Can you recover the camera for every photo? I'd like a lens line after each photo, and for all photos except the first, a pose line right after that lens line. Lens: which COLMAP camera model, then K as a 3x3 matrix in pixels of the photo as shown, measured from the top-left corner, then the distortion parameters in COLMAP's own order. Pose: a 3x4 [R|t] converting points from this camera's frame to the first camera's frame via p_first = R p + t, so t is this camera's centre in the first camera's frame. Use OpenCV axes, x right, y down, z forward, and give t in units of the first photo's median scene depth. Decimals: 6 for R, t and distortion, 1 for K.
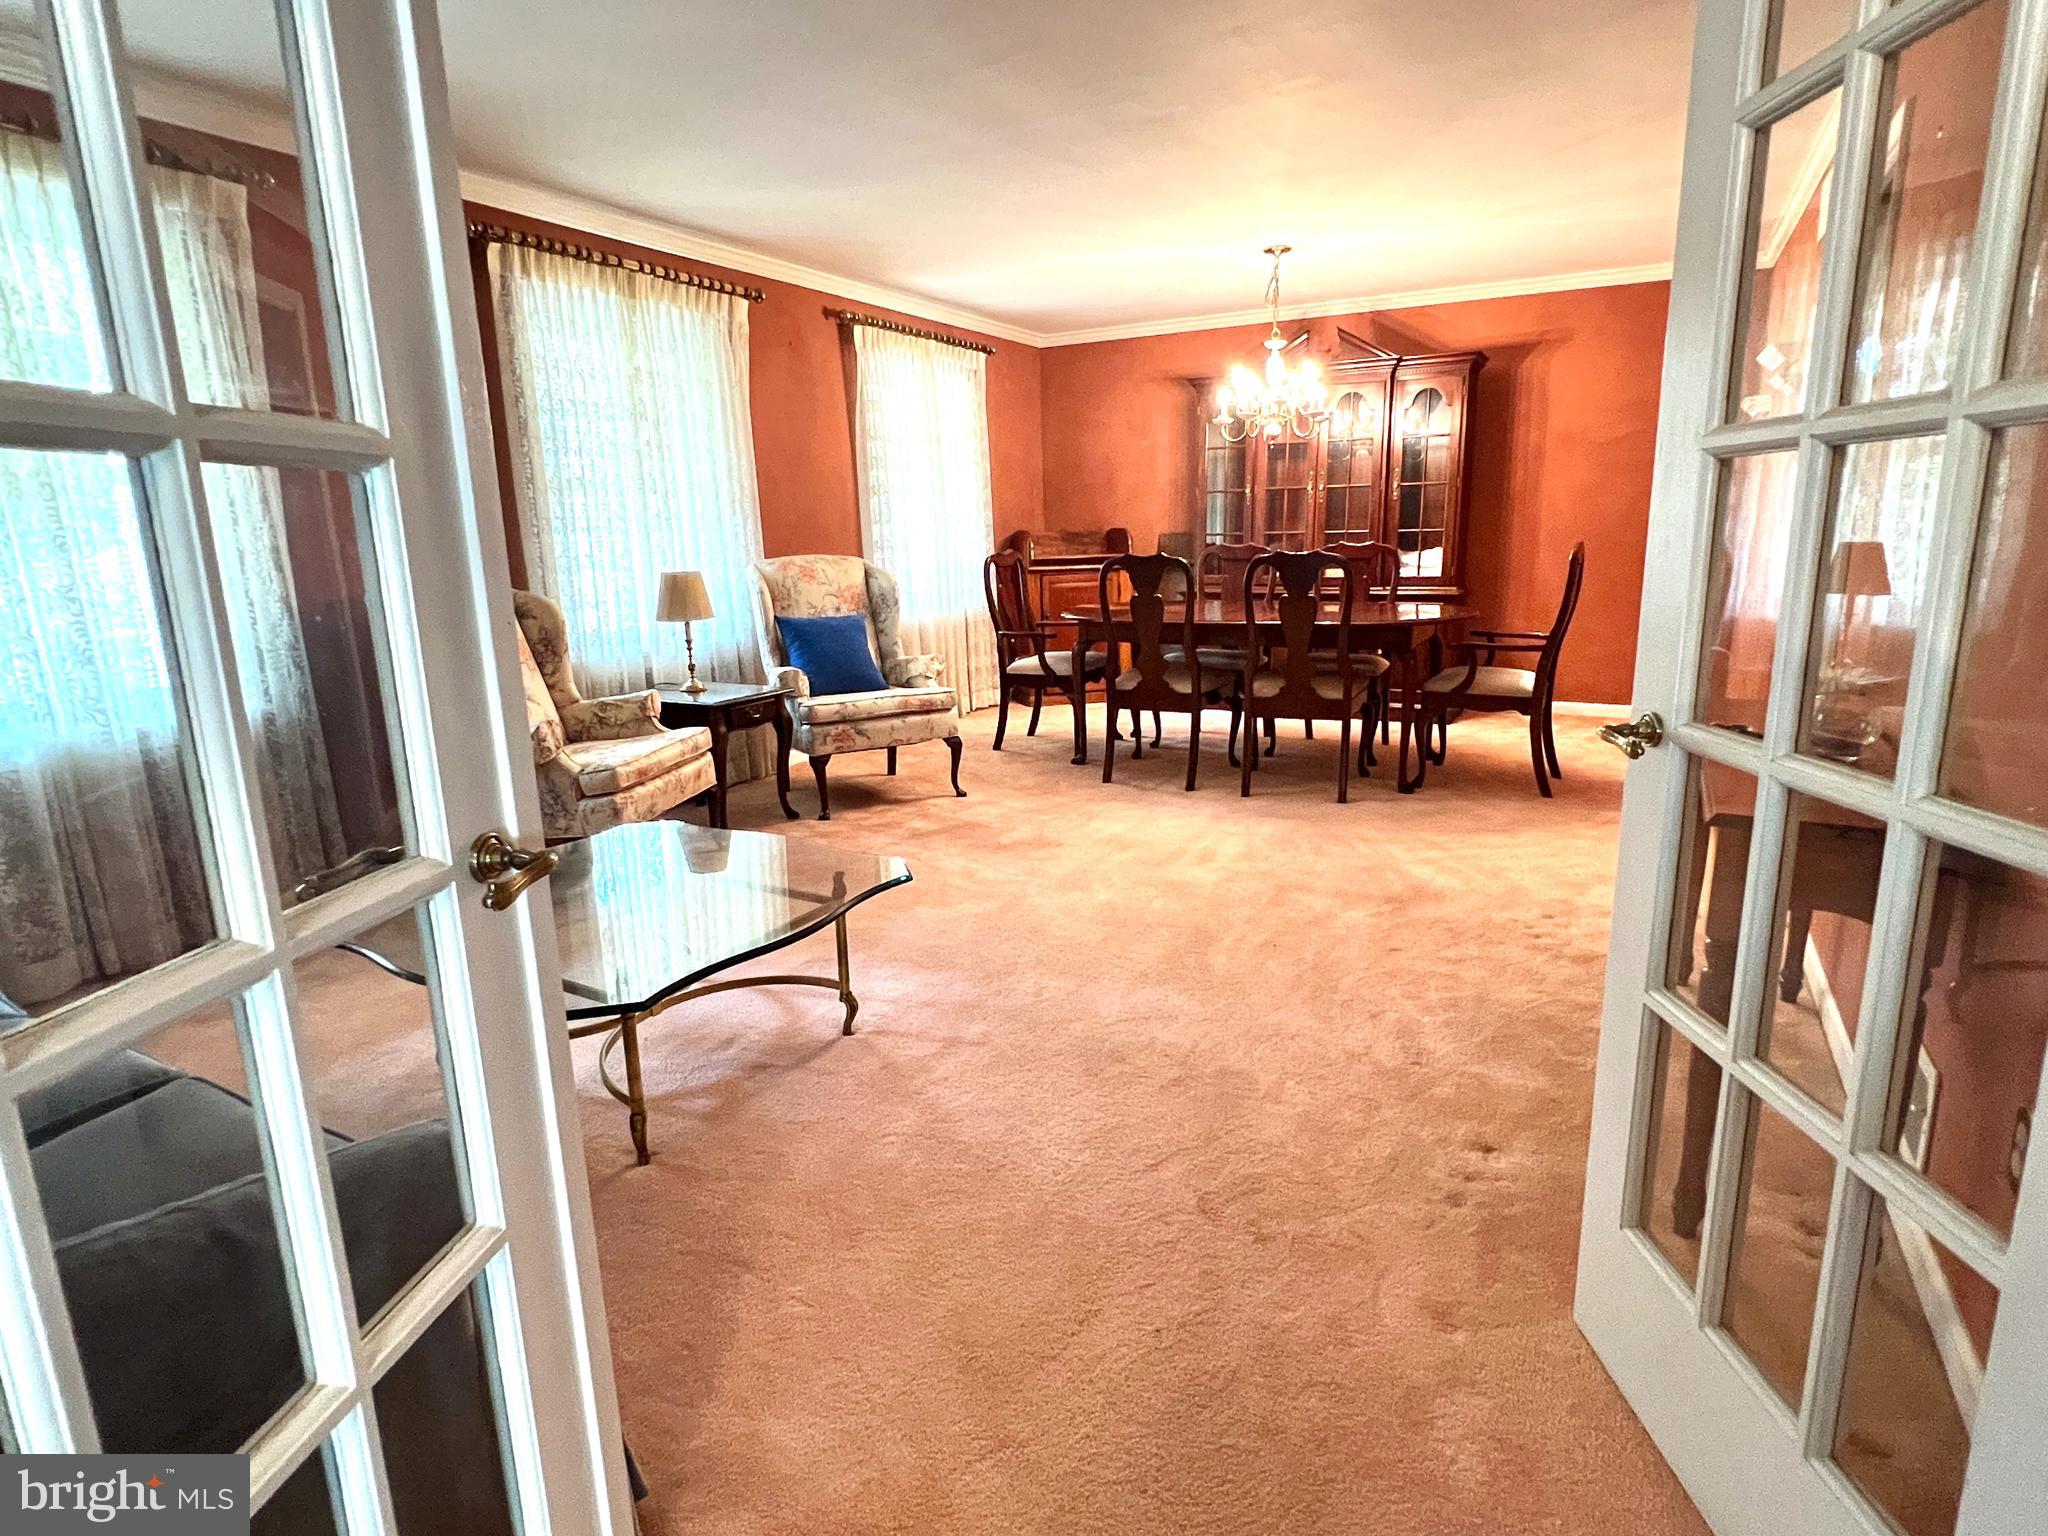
lens RADIAL K [[1085.8, 0, 1025.0], [0, 1085.8, 769.0], [0, 0, 1]] dist [-0.004553, -0.000822]
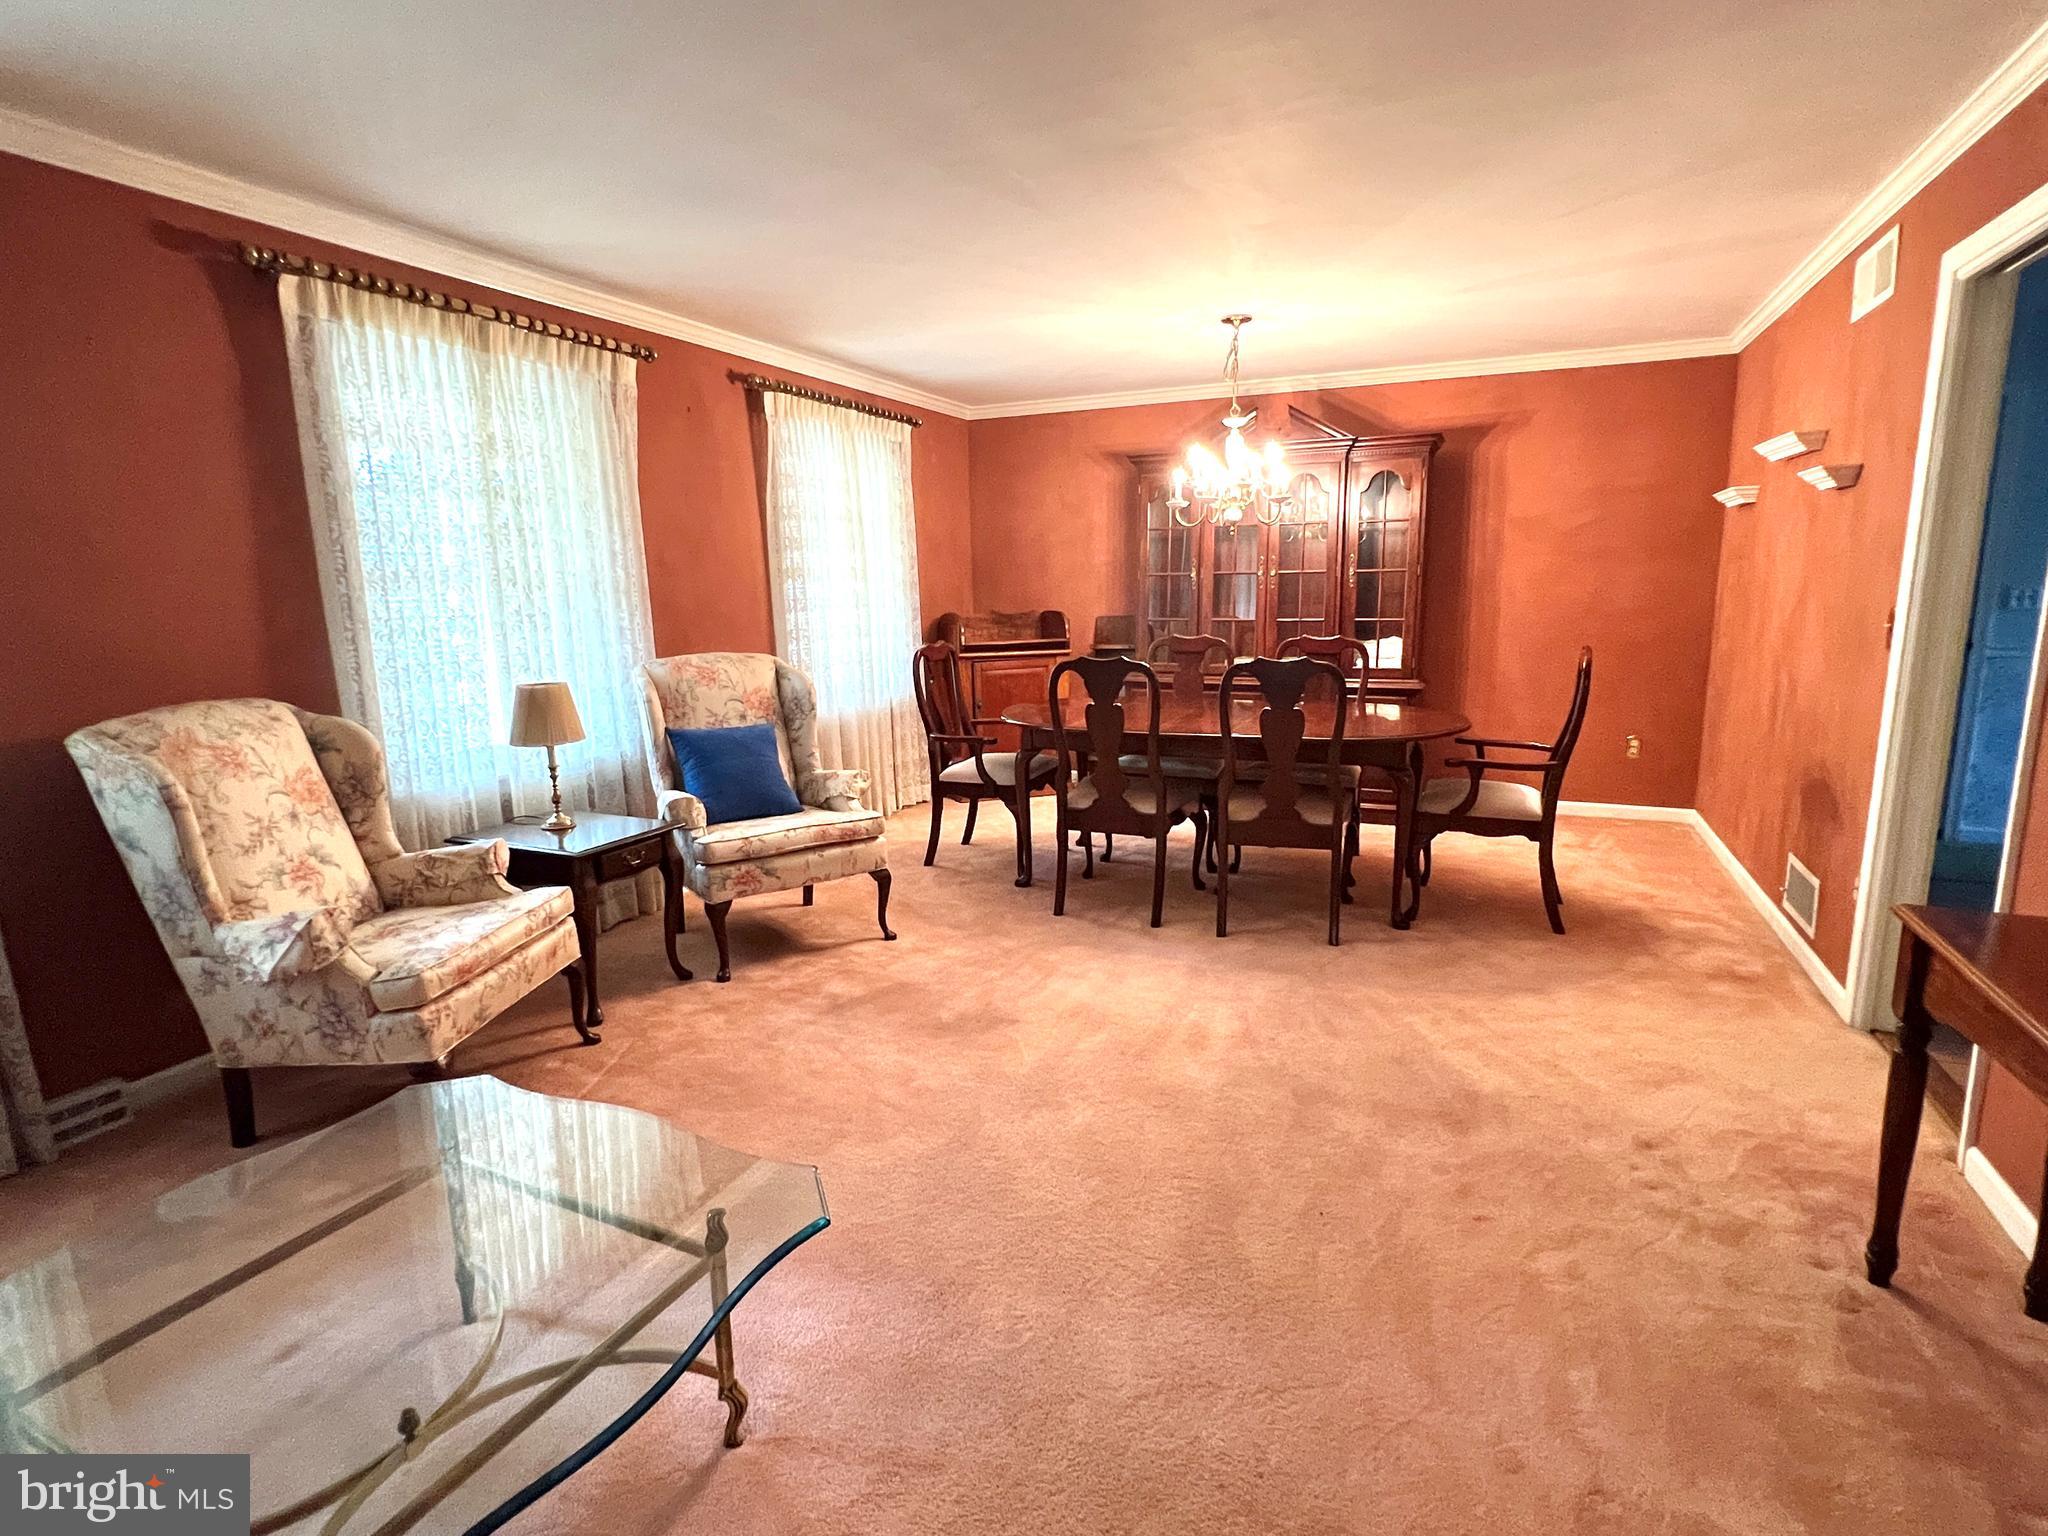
lens RADIAL K [[1016.5, 0, 1025.6], [0, 1016.5, 764.9], [0, 0, 1]] dist [-0.005988, -0.000928]
pose [[0.996509, -0.008496, 0.083050, -0.019173], [0.012095, 0.999005, -0.042936, -0.079428], [-0.082603, 0.043791, 0.995620, 0.204964]]
